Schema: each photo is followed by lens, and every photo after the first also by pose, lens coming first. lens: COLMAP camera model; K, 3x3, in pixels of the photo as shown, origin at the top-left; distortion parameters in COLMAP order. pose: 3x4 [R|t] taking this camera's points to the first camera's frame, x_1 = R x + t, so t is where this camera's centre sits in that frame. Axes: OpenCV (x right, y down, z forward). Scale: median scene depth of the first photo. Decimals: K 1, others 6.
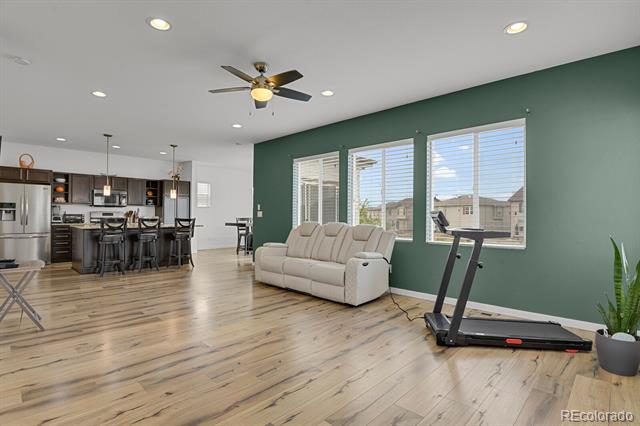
lens RADIAL K [[314.1, 0, 317.1], [0, 314.1, 215.3], [0, 0, 1]] dist [-0.021482, -0.001525]
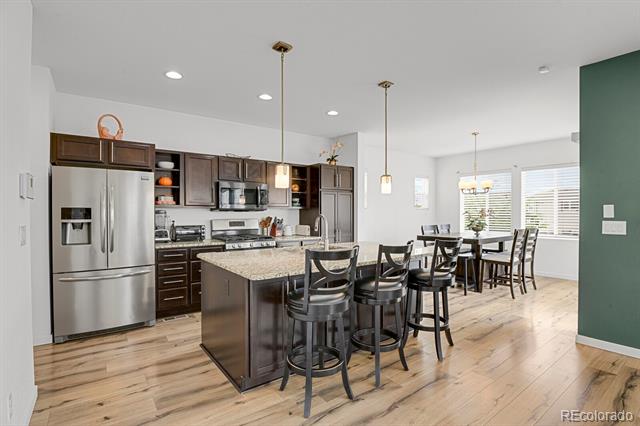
lens RADIAL K [[314.1, 0, 325.1], [0, 314.1, 214.4], [0, 0, 1]] dist [-0.021482, -0.001525]
pose [[0.987761, -0.007991, -0.155772, -0.476861], [0.008850, 0.999949, 0.004823, -0.025577], [0.155726, -0.006143, 0.987781, 0.506475]]
